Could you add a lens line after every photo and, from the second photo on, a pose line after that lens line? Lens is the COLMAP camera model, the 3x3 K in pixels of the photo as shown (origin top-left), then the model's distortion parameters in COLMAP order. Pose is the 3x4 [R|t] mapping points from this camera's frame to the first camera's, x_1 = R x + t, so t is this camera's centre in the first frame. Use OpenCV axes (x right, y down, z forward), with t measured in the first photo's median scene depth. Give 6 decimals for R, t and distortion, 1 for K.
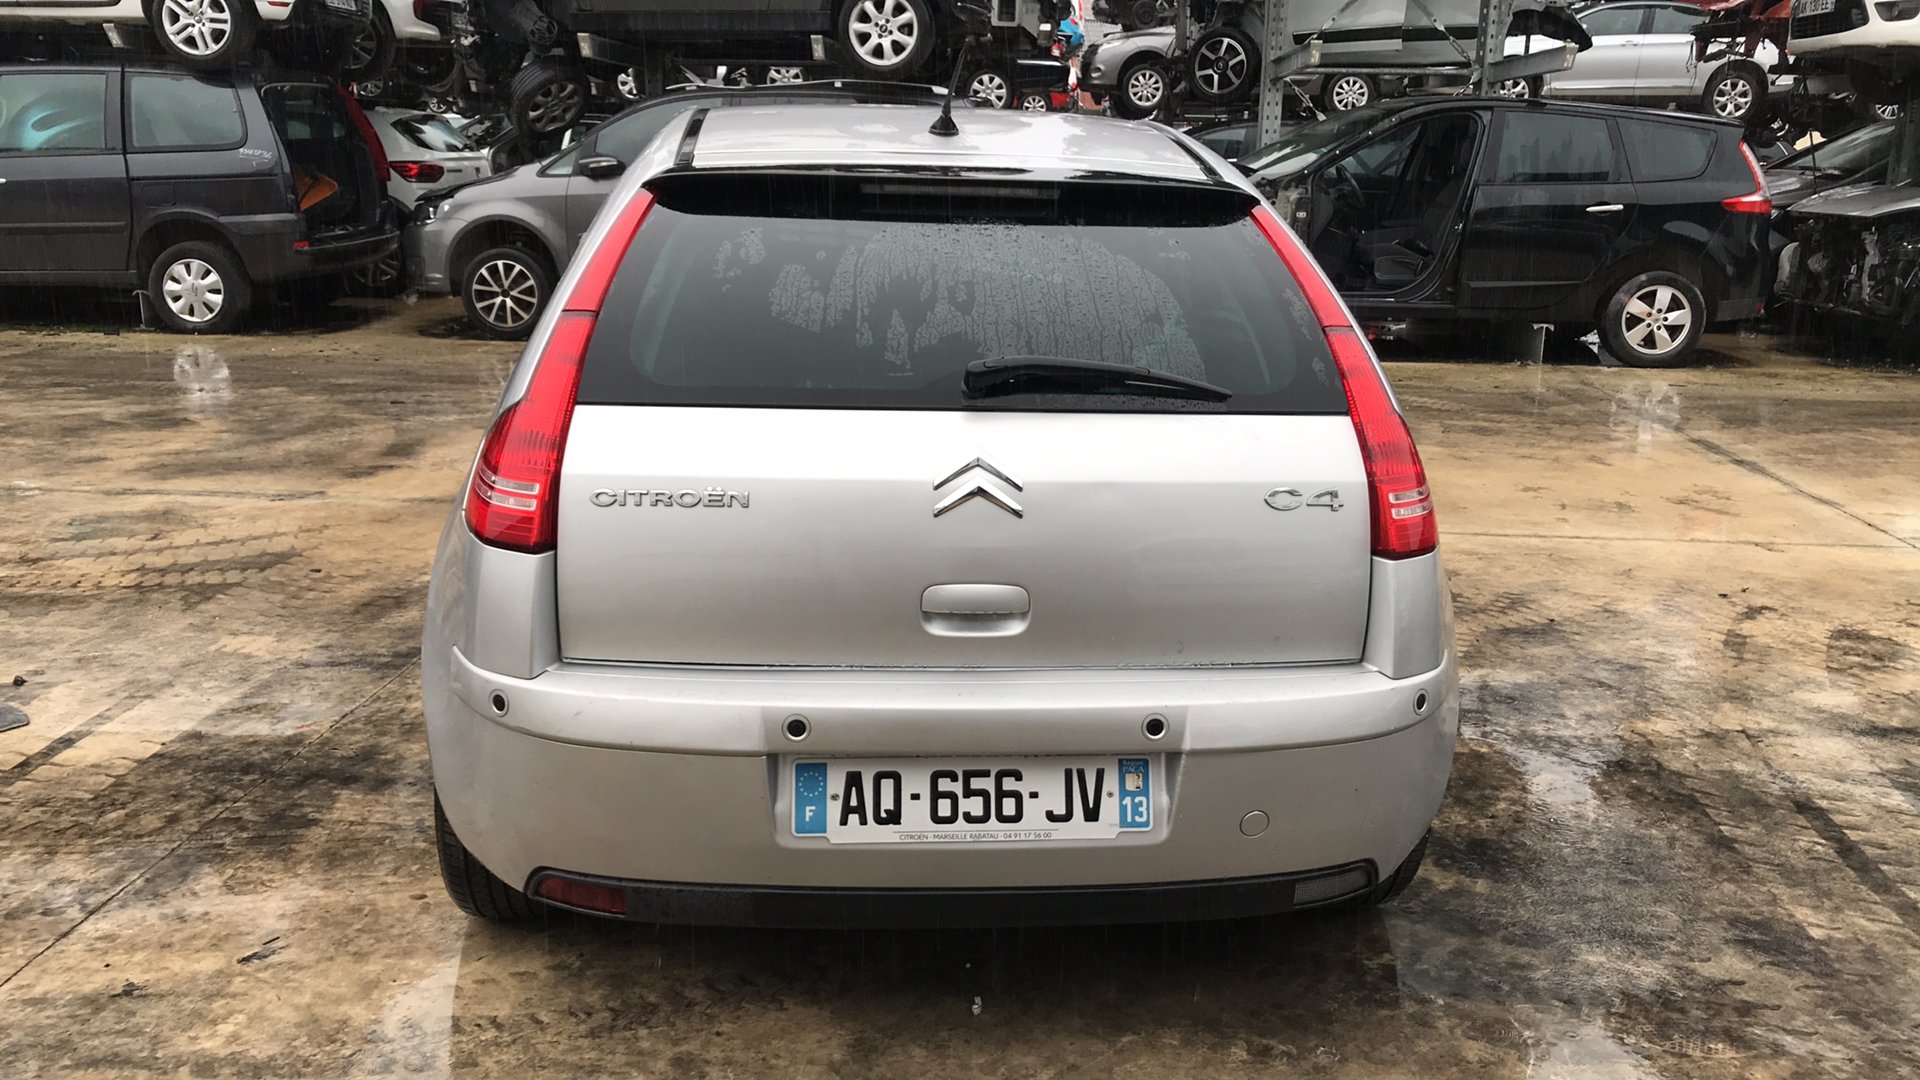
lens RADIAL K [[1554.6, 0, 960.0], [0, 1554.6, 540.0], [0, 0, 1]] dist [0.021625, -0.007618]
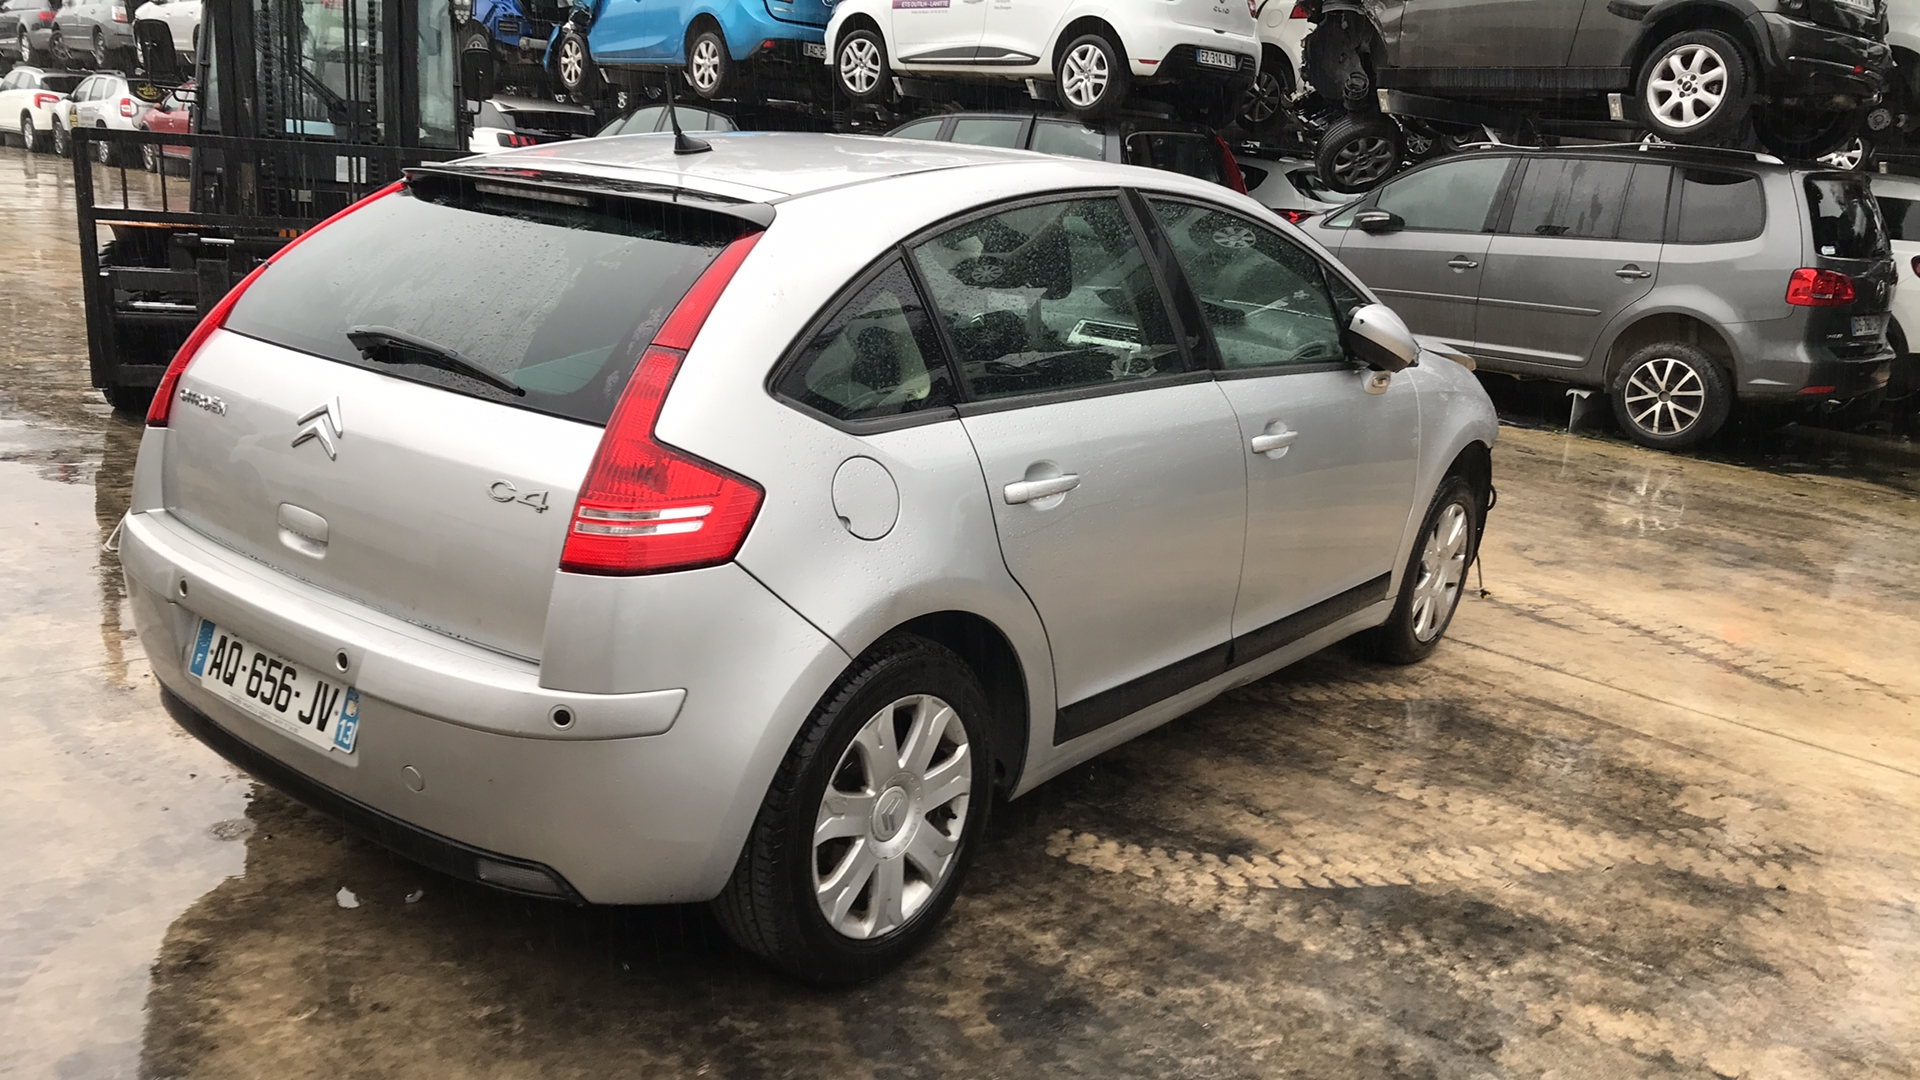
lens RADIAL K [[1554.6, 0, 960.0], [0, 1554.6, 540.0], [0, 0, 1]] dist [0.021625, -0.007618]
pose [[0.738312, 0.199037, -0.644422, 0.266598], [-0.223957, 0.973600, 0.044121, -0.026152], [0.636191, 0.111748, 0.763396, 0.094369]]
